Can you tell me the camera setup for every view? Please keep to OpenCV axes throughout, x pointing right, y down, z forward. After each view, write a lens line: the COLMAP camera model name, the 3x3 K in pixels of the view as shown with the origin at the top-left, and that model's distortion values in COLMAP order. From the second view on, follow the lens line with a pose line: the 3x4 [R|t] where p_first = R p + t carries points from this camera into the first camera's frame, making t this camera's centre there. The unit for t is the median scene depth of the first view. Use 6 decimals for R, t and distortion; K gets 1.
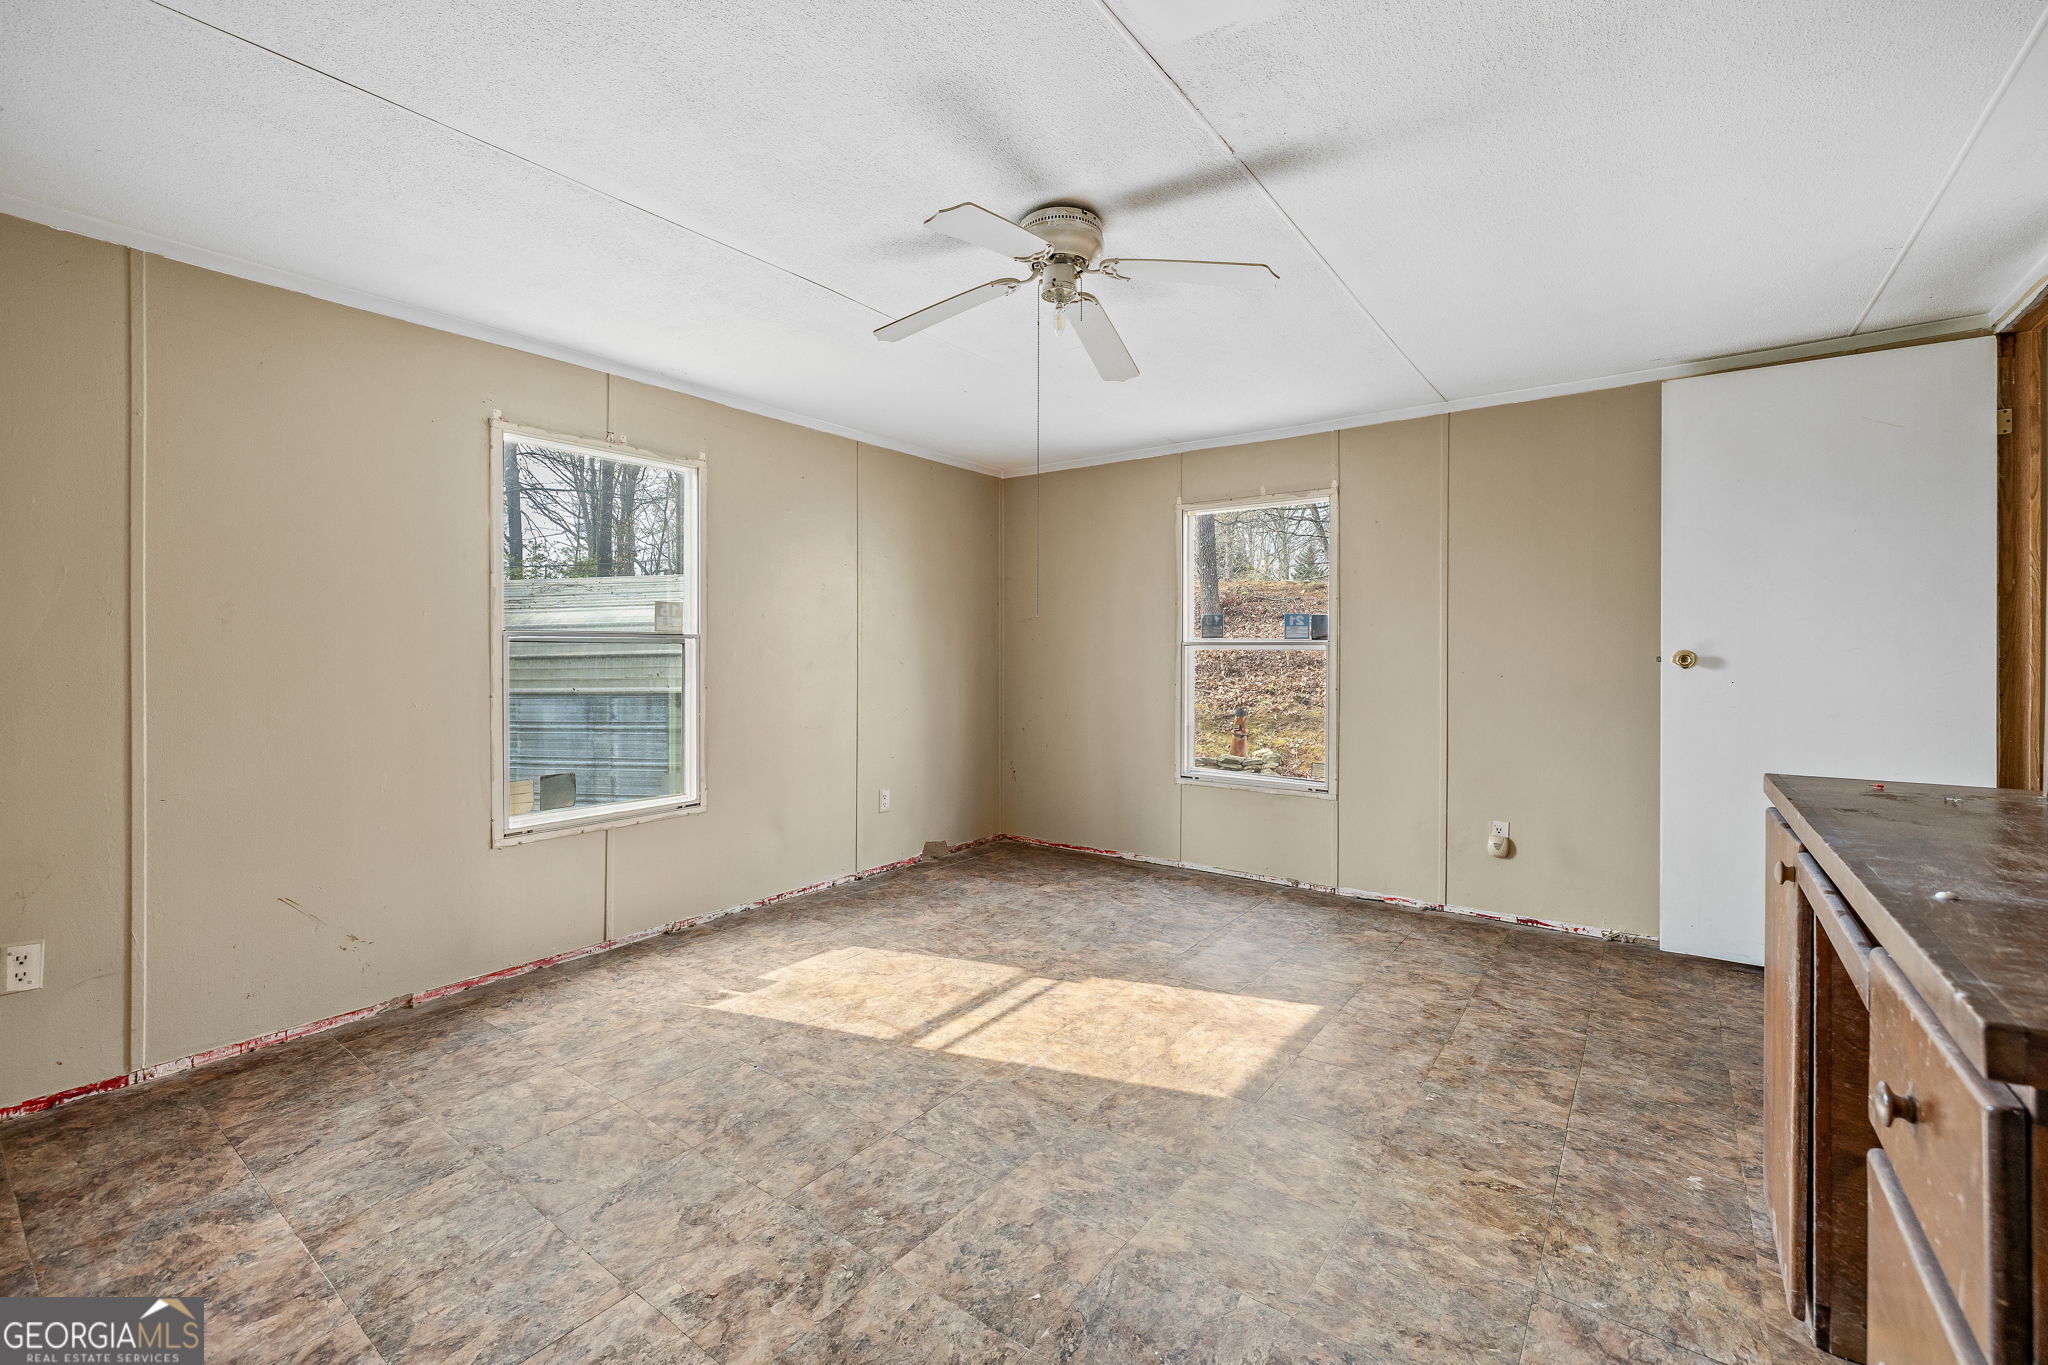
lens RADIAL K [[860.0, 0, 1013.1], [0, 860.0, 666.0], [0, 0, 1]] dist [-0.000972, 0.000371]
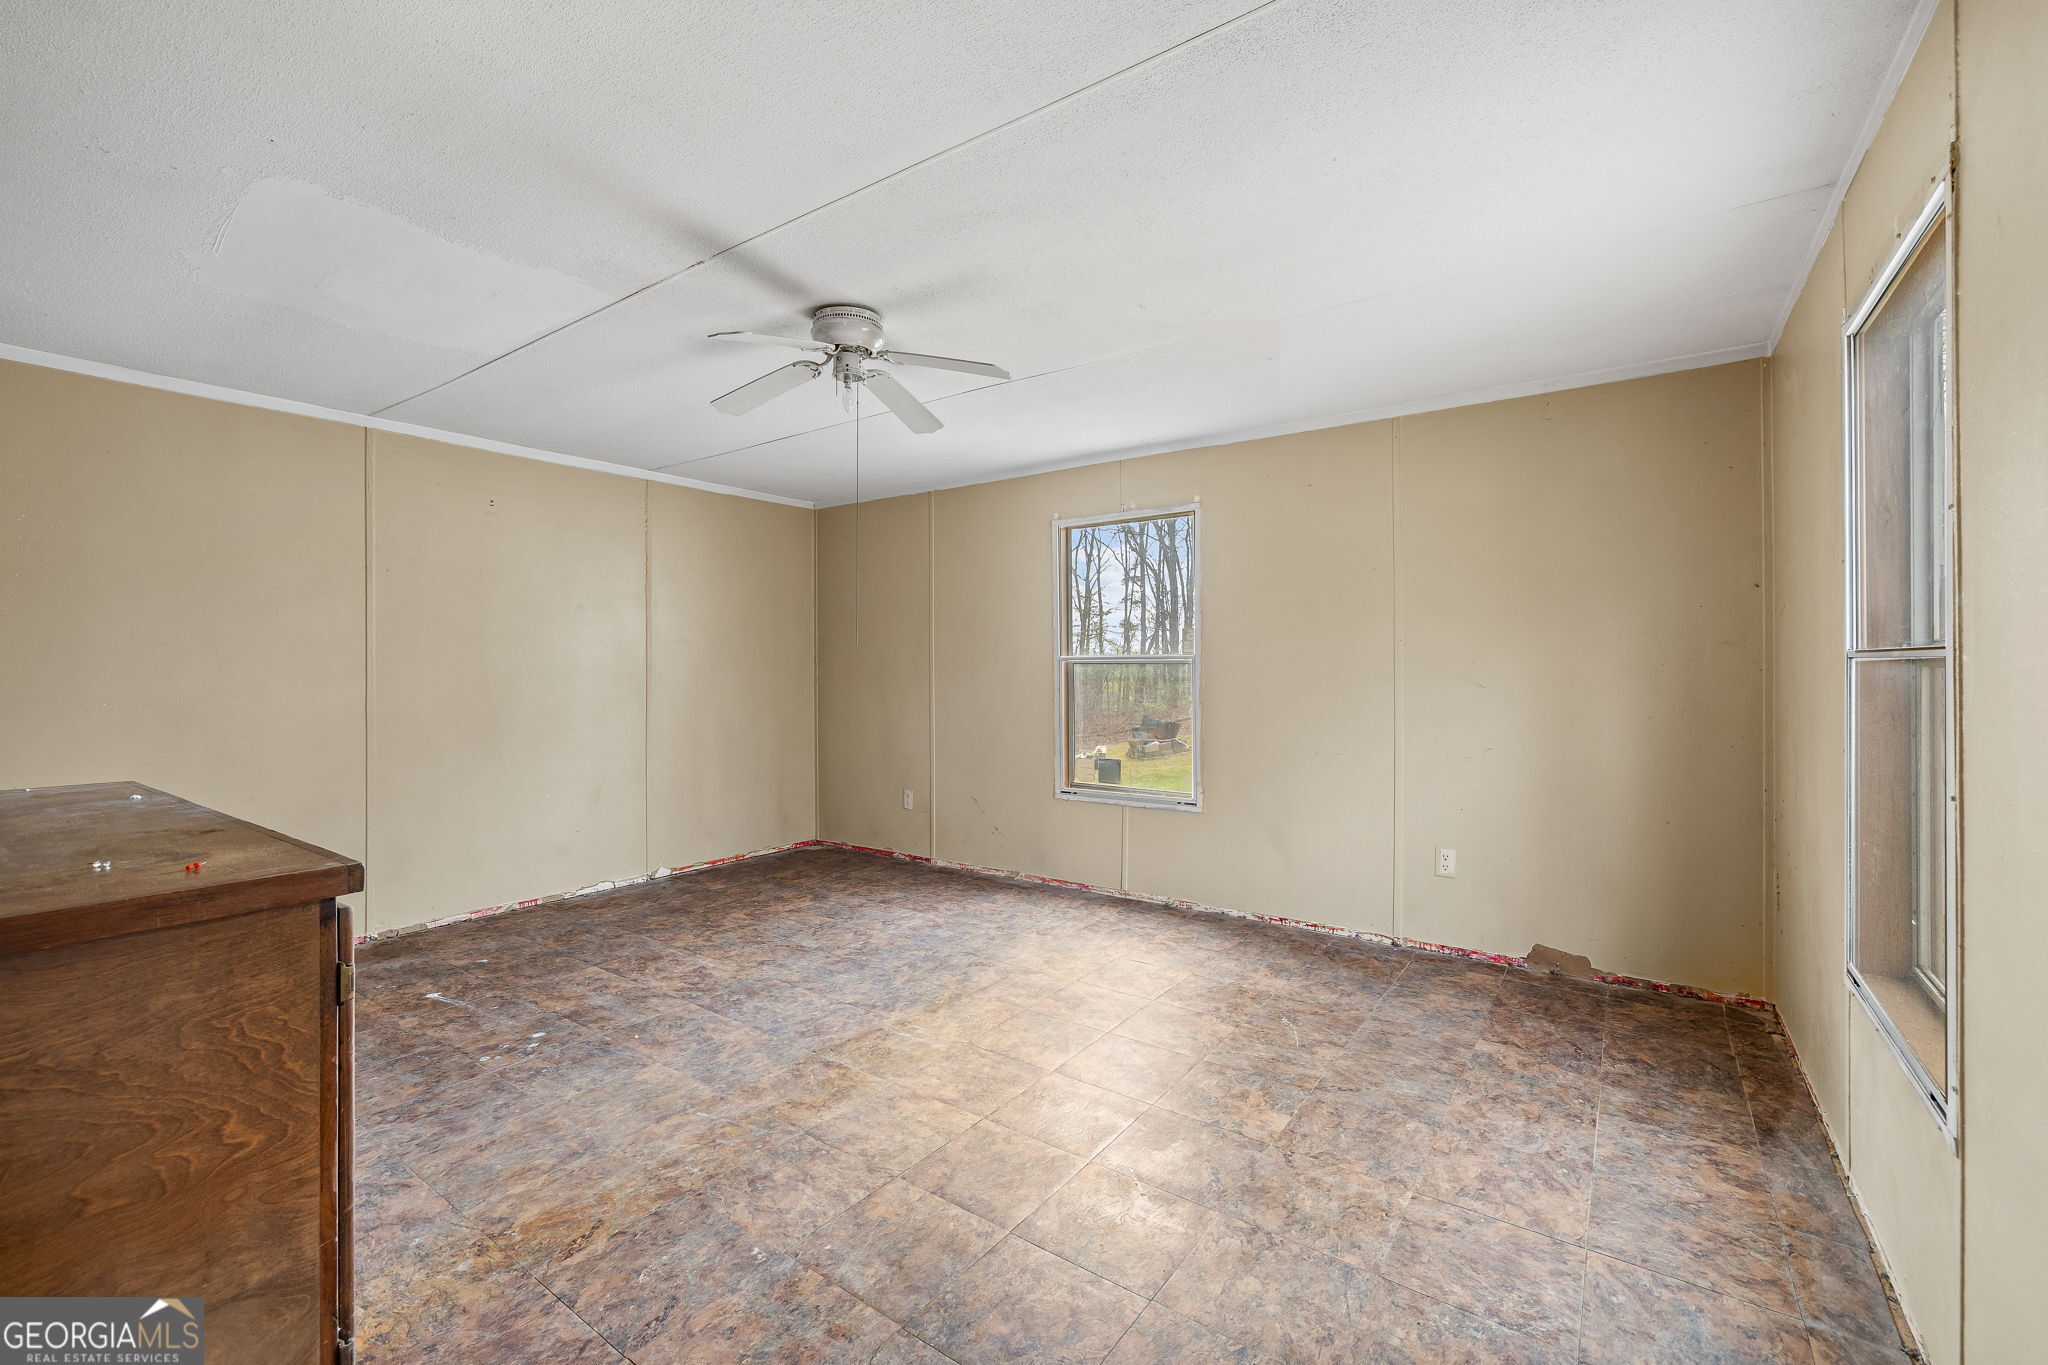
lens RADIAL K [[860.0, 0, 1013.1], [0, 860.0, 666.0], [0, 0, 1]] dist [-0.000972, 0.000371]
pose [[0.016348, -0.002710, -0.999863, 1.376679], [-0.014893, 0.999885, -0.002953, -0.027348], [0.999755, 0.014940, 0.016306, 1.319224]]
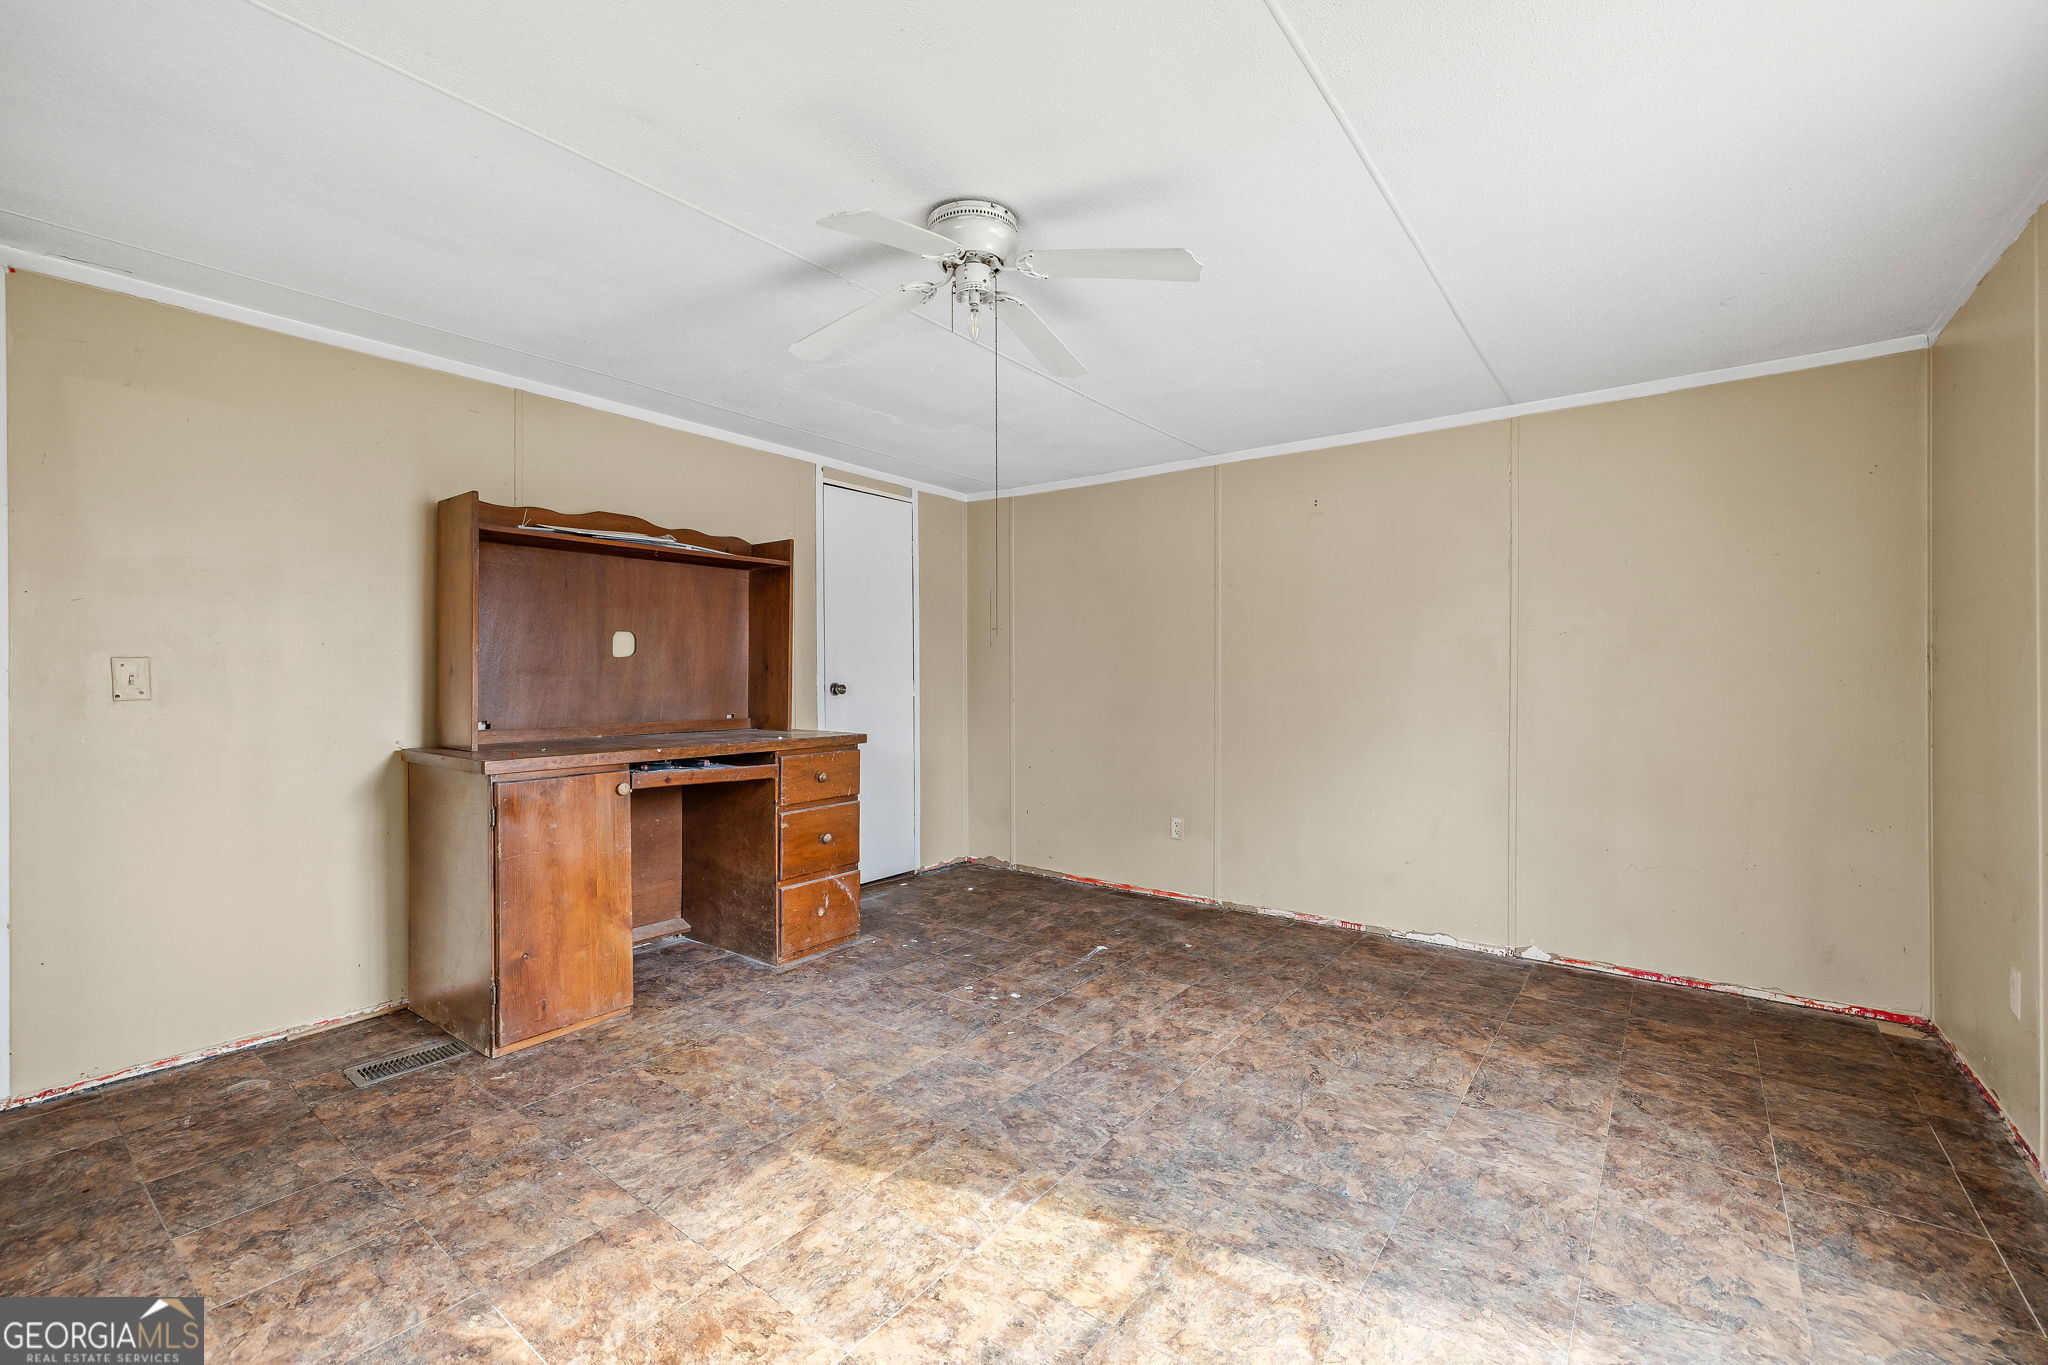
lens RADIAL K [[860.0, 0, 1013.1], [0, 860.0, 666.0], [0, 0, 1]] dist [-0.000972, 0.000371]
pose [[-0.999944, -0.001881, 0.010407, 0.002496], [-0.001812, 0.999976, 0.006641, -0.032996], [-0.010419, 0.006621, -0.999924, 2.119219]]
